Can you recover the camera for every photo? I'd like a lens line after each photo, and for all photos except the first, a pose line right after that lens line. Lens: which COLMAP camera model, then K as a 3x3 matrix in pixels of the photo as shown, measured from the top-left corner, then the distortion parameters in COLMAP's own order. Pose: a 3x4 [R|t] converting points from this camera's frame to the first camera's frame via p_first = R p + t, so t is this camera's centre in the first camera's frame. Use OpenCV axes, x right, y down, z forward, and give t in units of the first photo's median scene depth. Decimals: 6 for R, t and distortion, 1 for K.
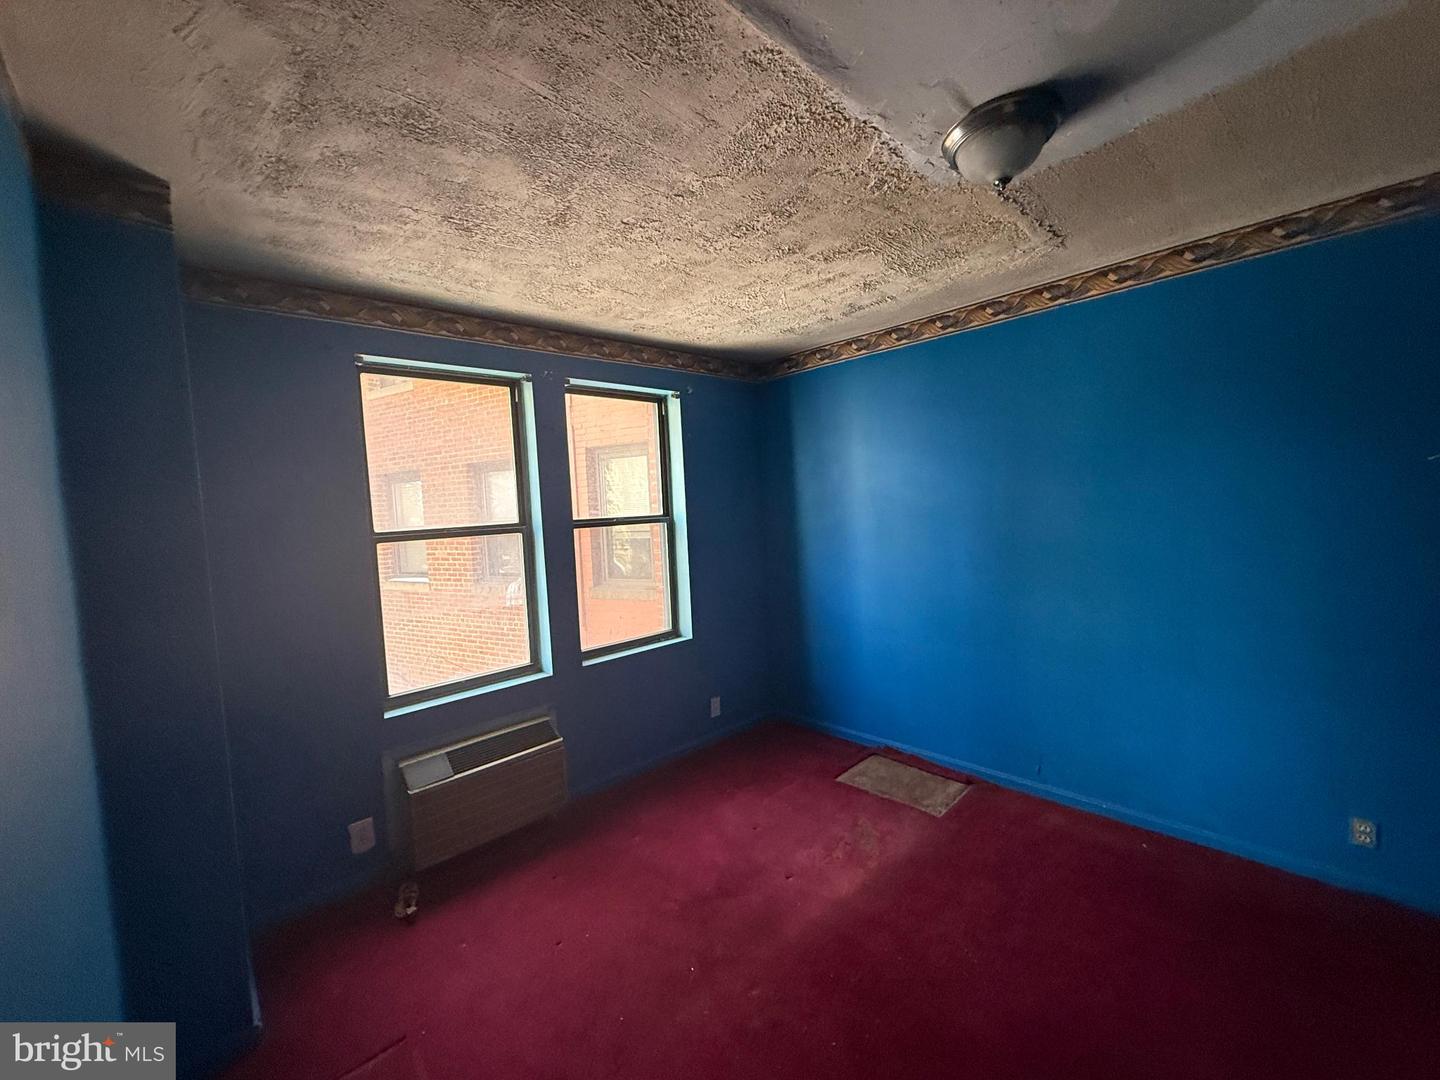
lens RADIAL K [[573.6, 0, 720.0], [0, 573.6, 540.0], [0, 0, 1]] dist [0.000489, -0.000151]
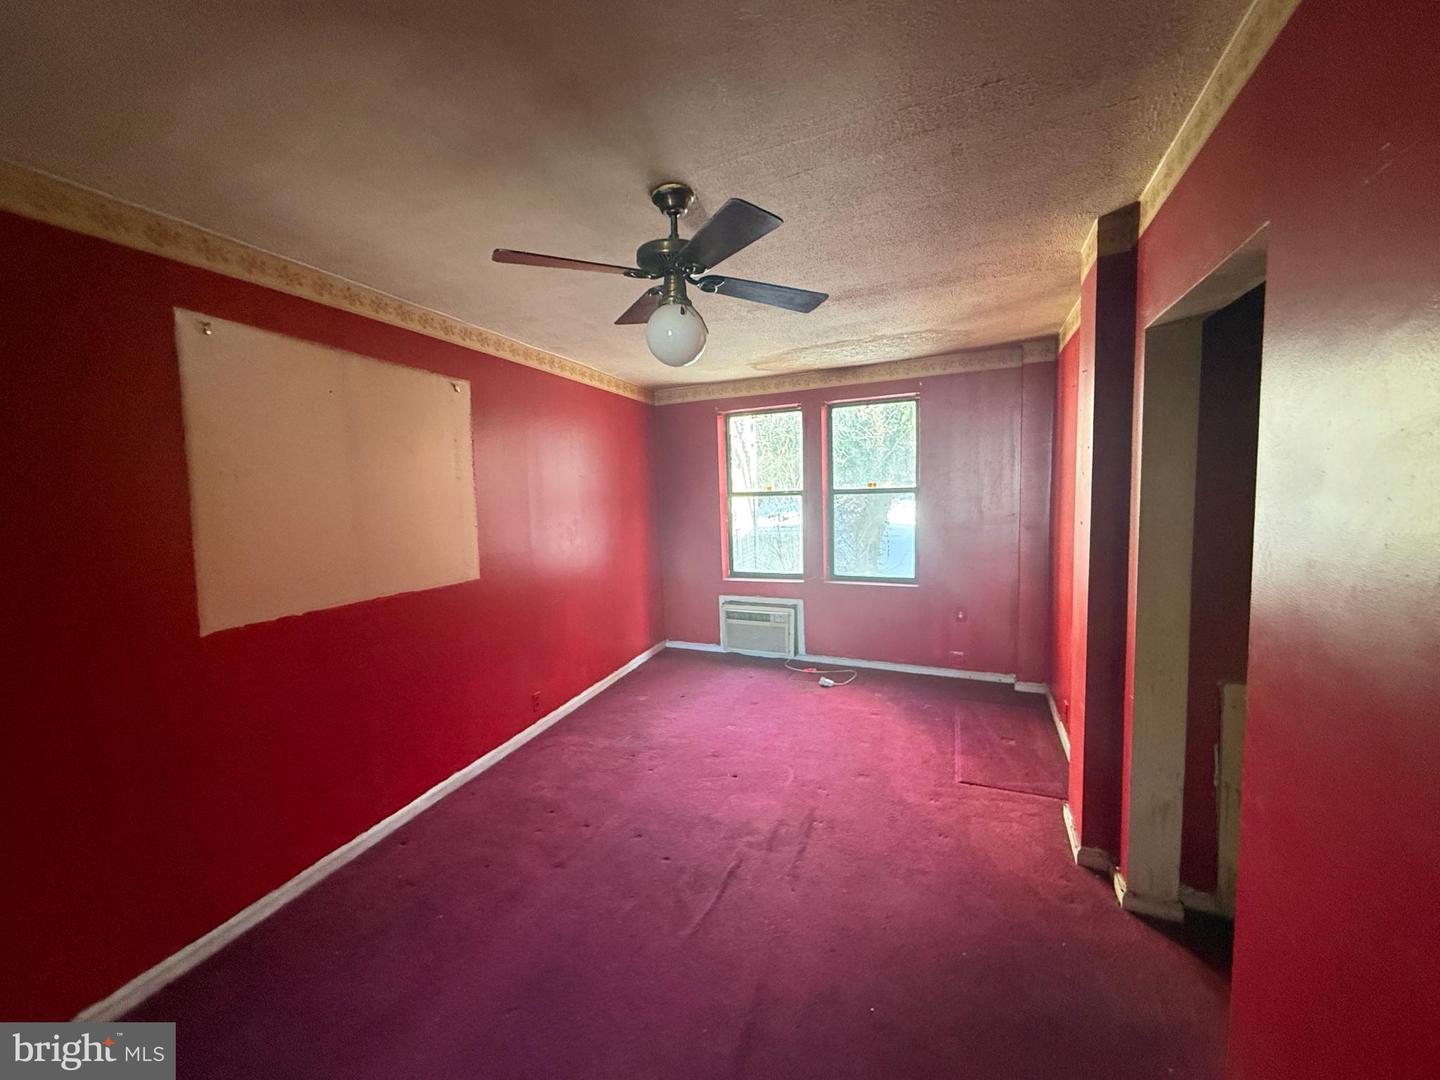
lens RADIAL K [[573.6, 0, 720.0], [0, 573.6, 540.0], [0, 0, 1]] dist [0.000489, -0.000151]
pose [[0.380779, 0.132776, -0.915084, 1.135281], [-0.042045, 0.991099, 0.126311, -0.086626], [0.923710, -0.009622, 0.382972, 0.111437]]
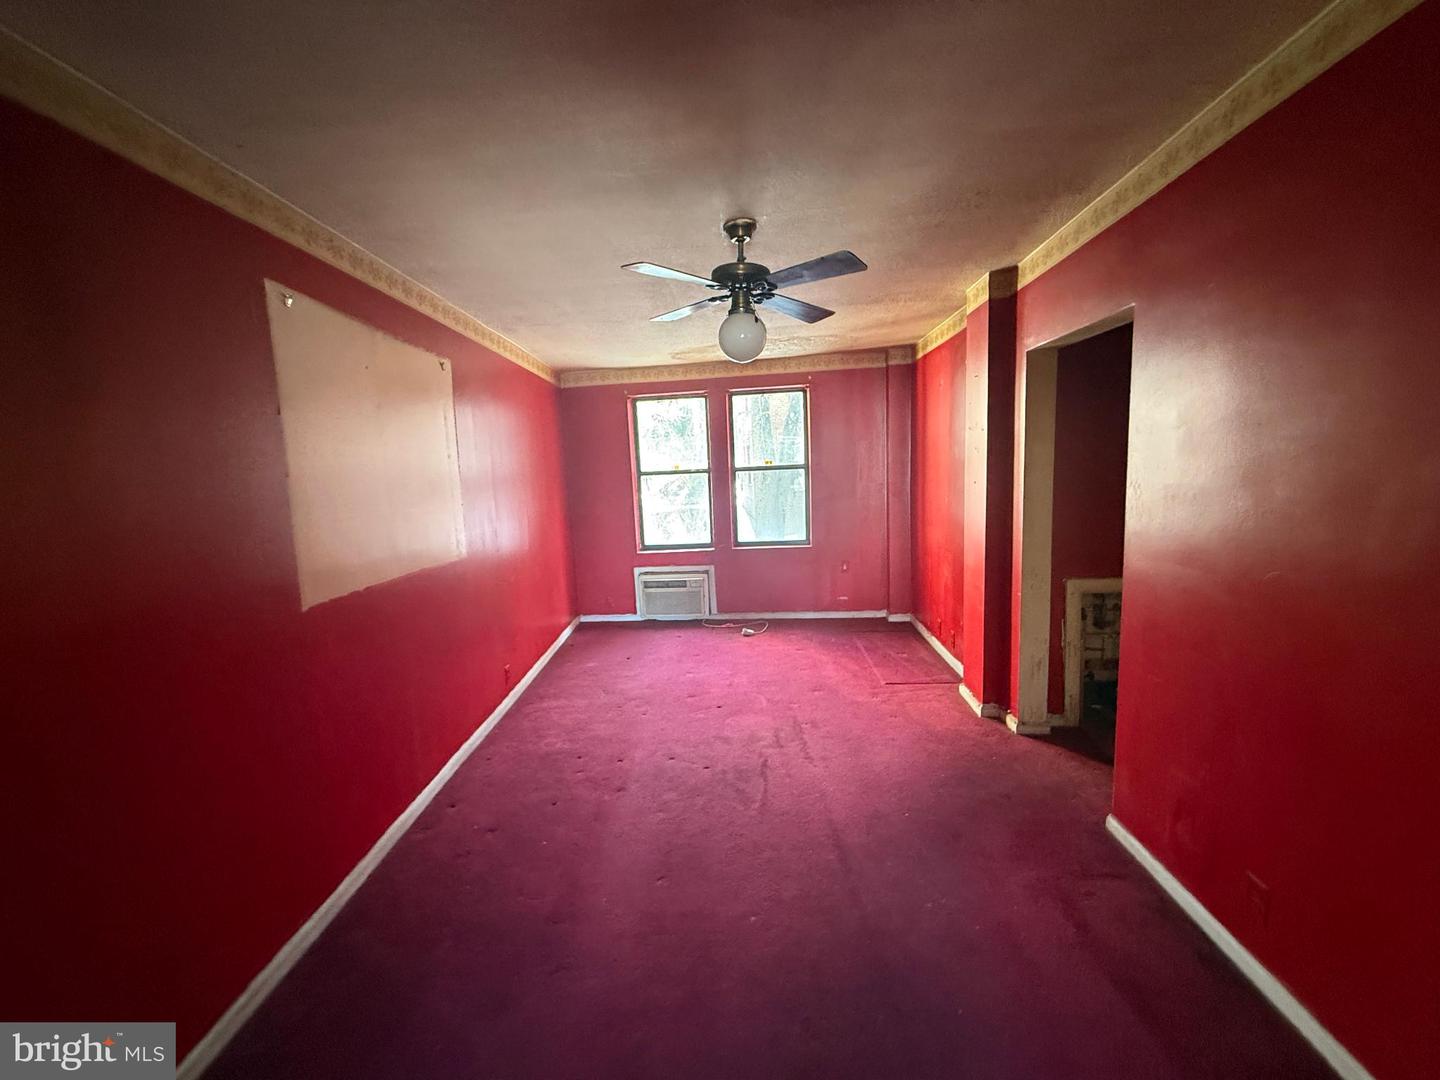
lens RADIAL K [[573.6, 0, 720.0], [0, 573.6, 540.0], [0, 0, 1]] dist [0.000489, -0.000151]
pose [[0.664138, 0.127304, -0.736691, 1.115607], [-0.035581, 0.989661, 0.138942, -0.059608], [0.746763, -0.066064, 0.661801, -0.248278]]
